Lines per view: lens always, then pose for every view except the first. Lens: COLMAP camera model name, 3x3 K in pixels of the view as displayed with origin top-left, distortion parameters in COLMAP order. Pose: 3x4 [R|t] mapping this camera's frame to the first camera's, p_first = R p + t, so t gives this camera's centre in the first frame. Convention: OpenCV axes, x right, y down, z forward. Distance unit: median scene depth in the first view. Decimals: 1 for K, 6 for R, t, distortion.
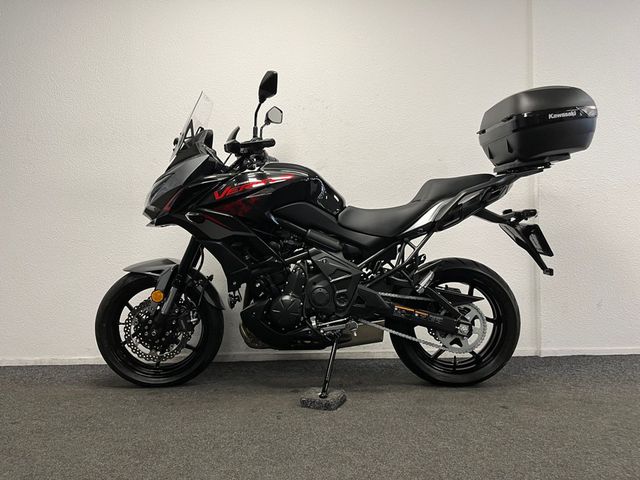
lens RADIAL K [[477.8, 0, 320.5], [0, 477.8, 237.4], [0, 0, 1]] dist [0.034089, -0.020187]
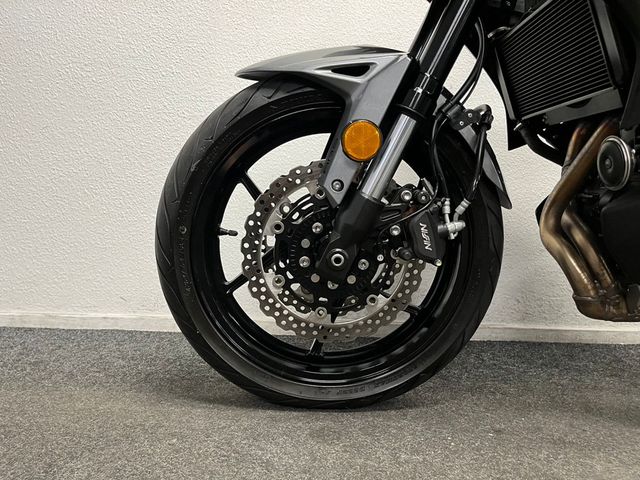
lens RADIAL K [[477.8, 0, 315.7], [0, 477.8, 240.4], [0, 0, 1]] dist [0.034089, -0.020187]
pose [[0.998801, 0.043790, -0.021870, -0.343961], [-0.041823, 0.995633, 0.083457, 0.154810], [0.025429, -0.082443, 0.996271, 0.652664]]
